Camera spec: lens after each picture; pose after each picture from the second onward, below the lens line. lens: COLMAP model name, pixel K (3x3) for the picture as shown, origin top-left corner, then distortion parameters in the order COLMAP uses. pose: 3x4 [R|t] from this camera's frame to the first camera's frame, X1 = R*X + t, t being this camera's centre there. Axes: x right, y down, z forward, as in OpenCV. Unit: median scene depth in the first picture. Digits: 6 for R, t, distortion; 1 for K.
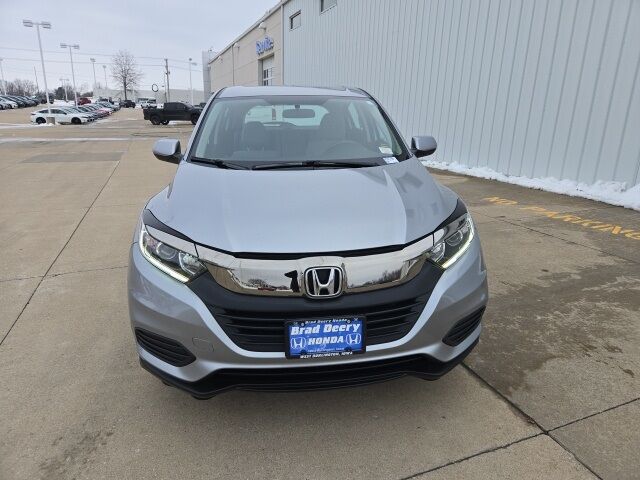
lens RADIAL K [[436.8, 0, 320.0], [0, 436.8, 240.0], [0, 0, 1]] dist [0.052912, -0.002095]
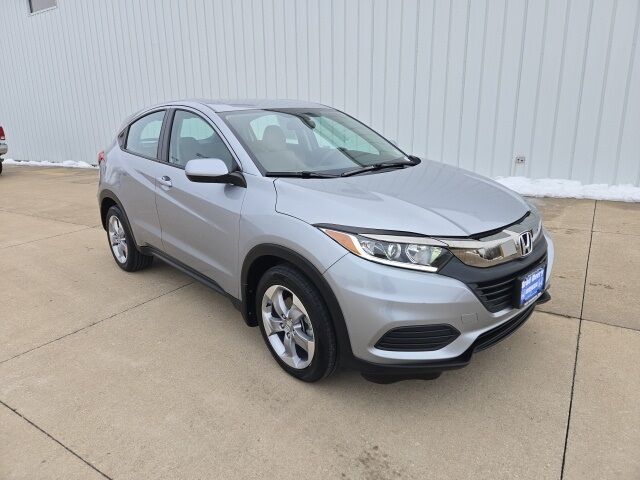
lens RADIAL K [[436.8, 0, 320.0], [0, 436.8, 240.0], [0, 0, 1]] dist [0.052912, -0.002095]
pose [[0.799449, -0.183167, 0.572128, -1.078441], [0.202046, 0.978883, 0.031065, -0.070697], [-0.565737, 0.090761, 0.819576, 0.227102]]
